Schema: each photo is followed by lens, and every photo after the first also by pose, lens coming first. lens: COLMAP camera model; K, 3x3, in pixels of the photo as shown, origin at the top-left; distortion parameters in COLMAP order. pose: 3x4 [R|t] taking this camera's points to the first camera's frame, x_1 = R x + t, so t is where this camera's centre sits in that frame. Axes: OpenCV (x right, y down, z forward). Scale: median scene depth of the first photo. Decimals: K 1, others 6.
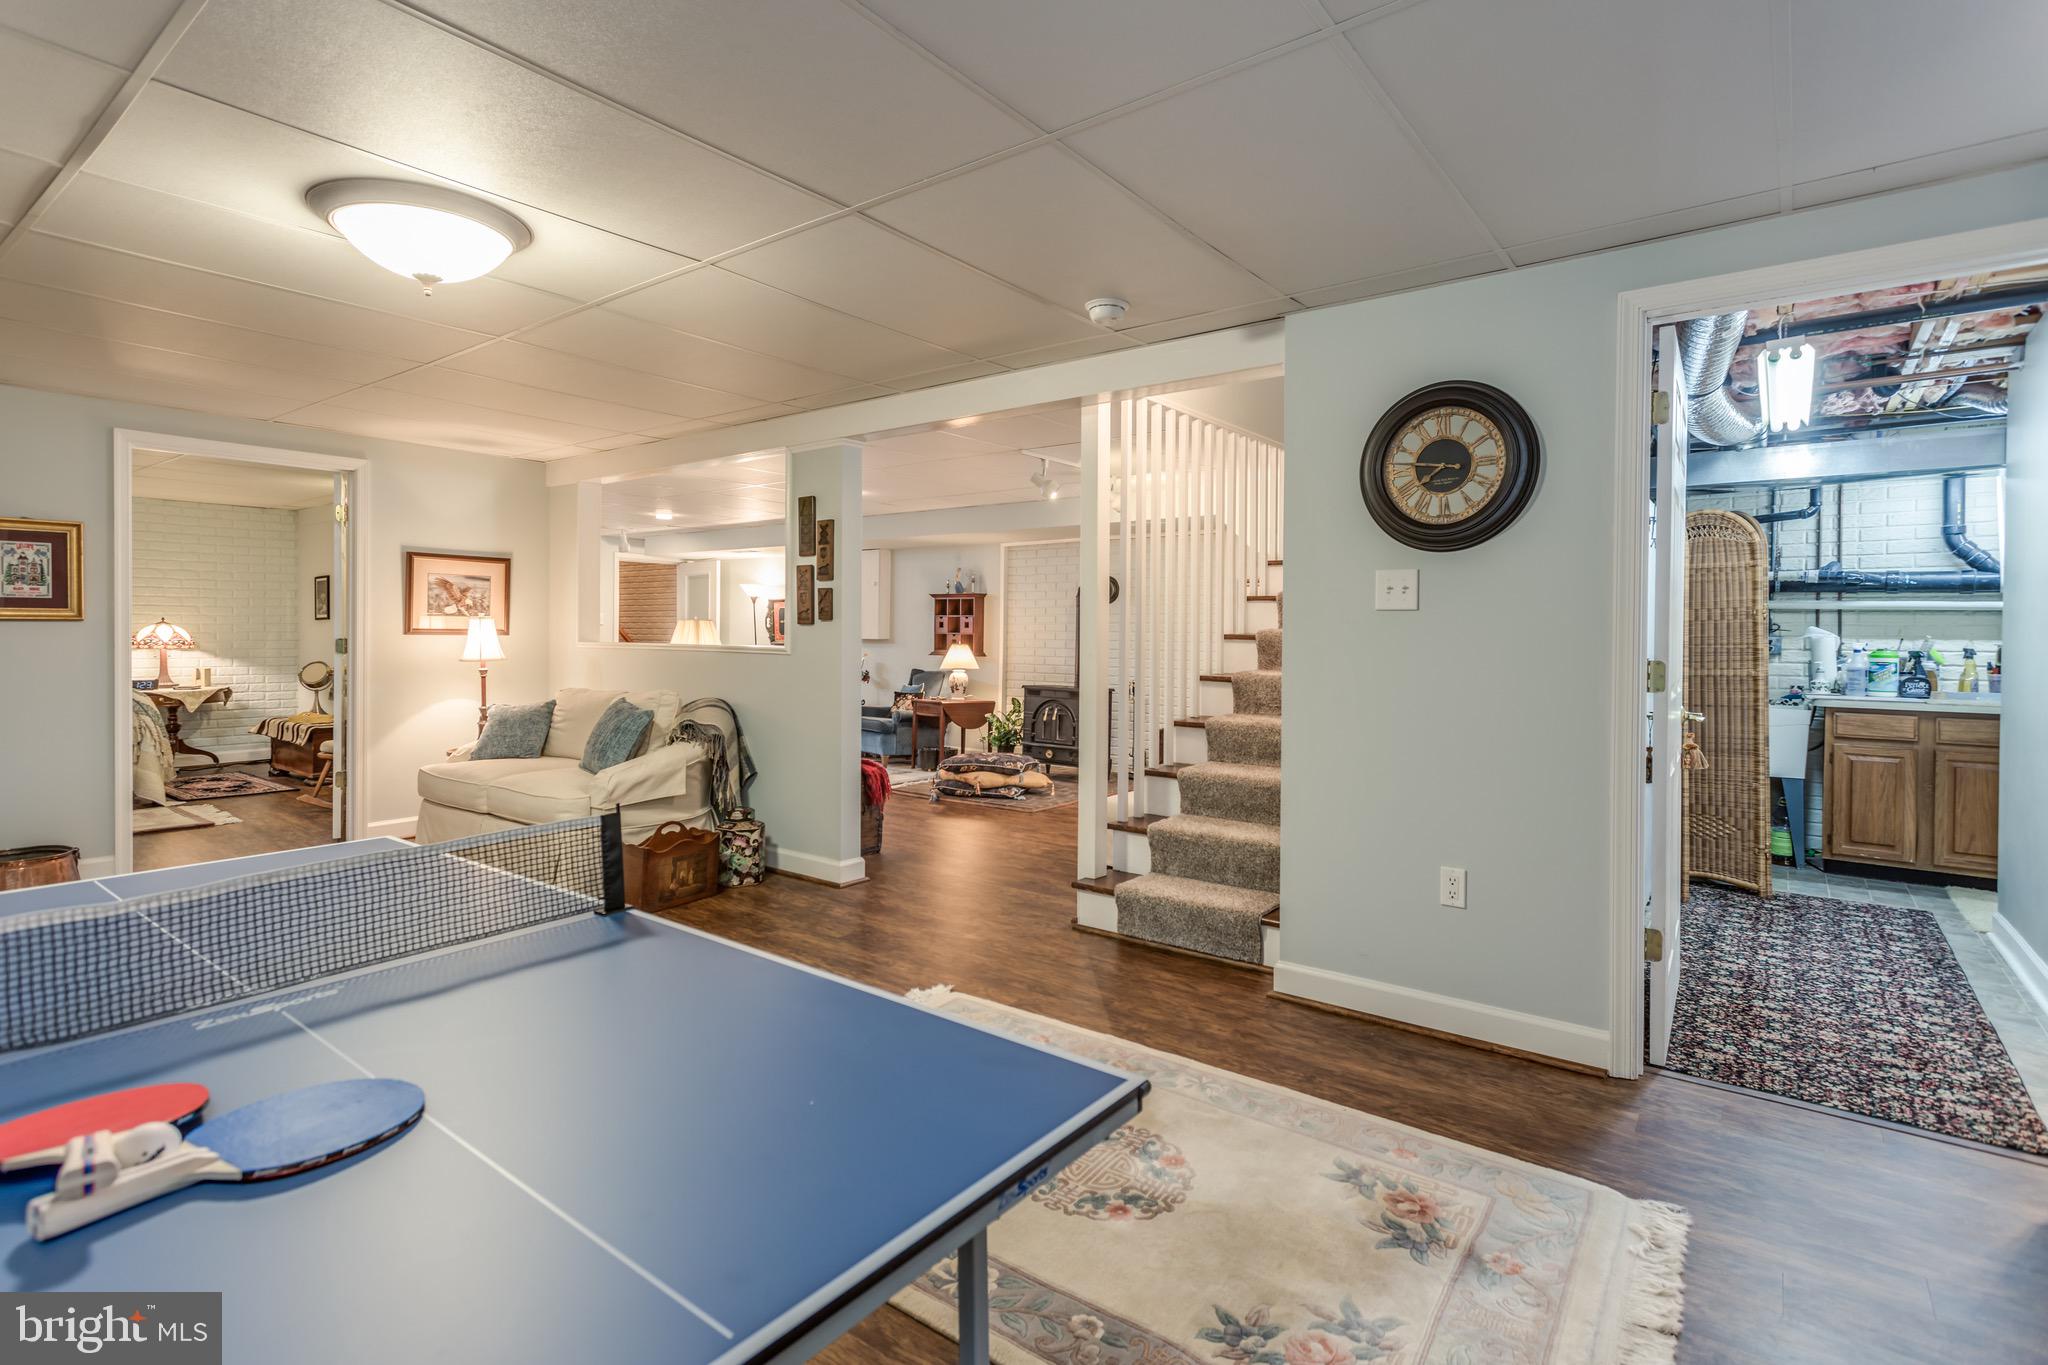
lens RADIAL K [[989.5, 0, 1016.5], [0, 989.5, 643.5], [0, 0, 1]] dist [0.002126, 0.000630]
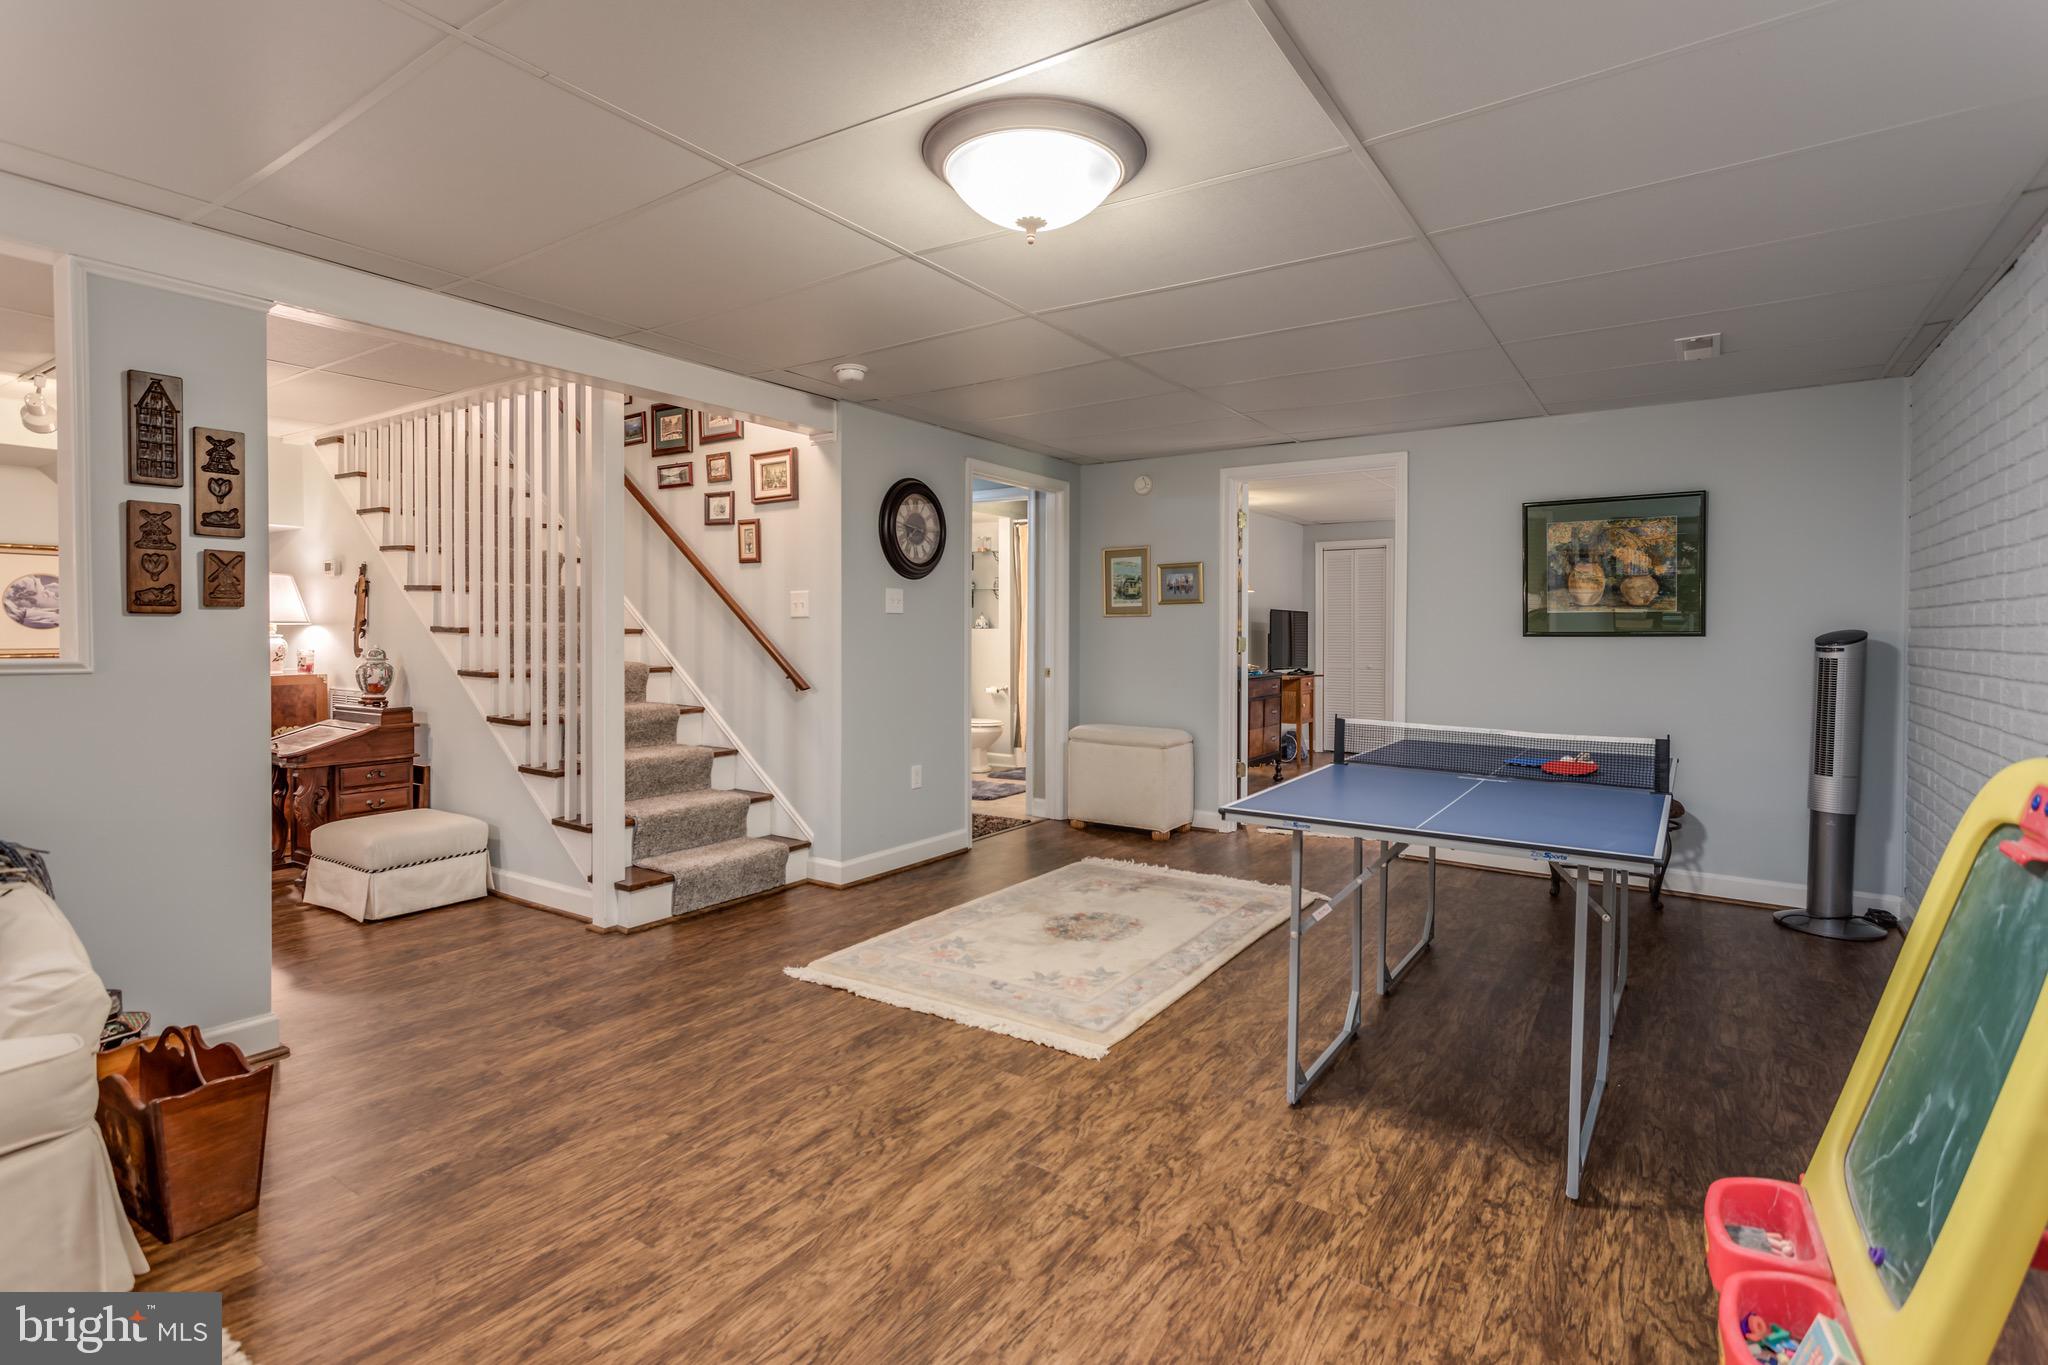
lens RADIAL K [[989.5, 0, 1016.5], [0, 989.5, 643.5], [0, 0, 1]] dist [0.002126, 0.000630]
pose [[-0.057384, -0.023146, 0.998084, -0.526888], [0.005304, 0.999710, 0.023489, -0.009176], [-0.998338, 0.006642, -0.057244, 0.385817]]
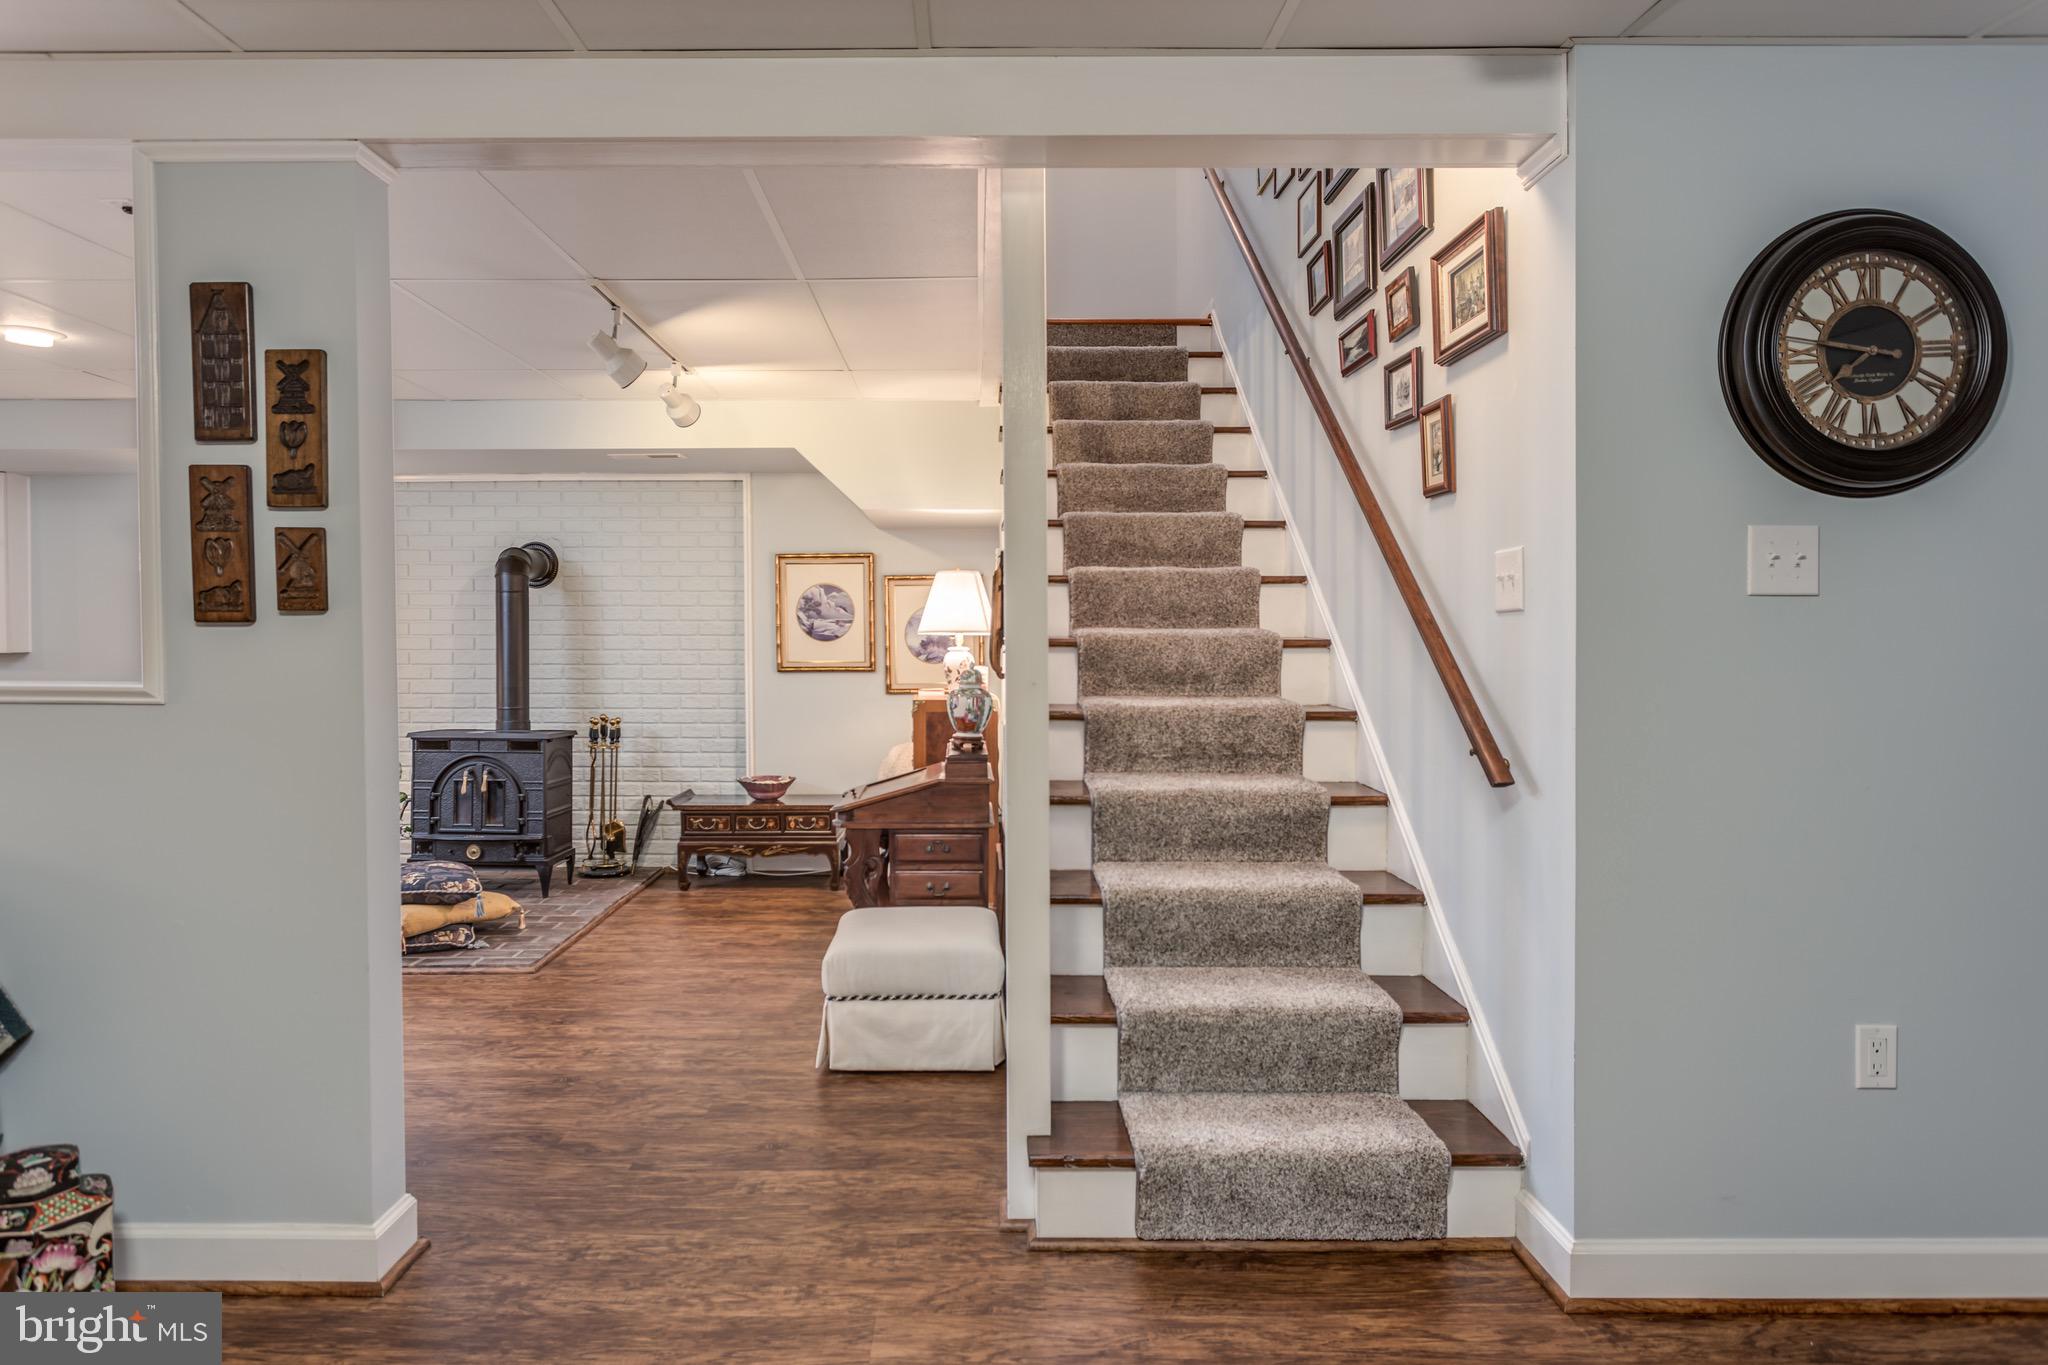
lens RADIAL K [[1225.4, 0, 968.9], [0, 1225.4, 660.6], [0, 0, 1]] dist [-0.002269, 0.000728]
pose [[0.795205, -0.021601, 0.605956, -0.184222], [0.013968, 0.999753, 0.017308, -0.006187], [-0.606180, -0.005300, 0.795310, 0.310064]]
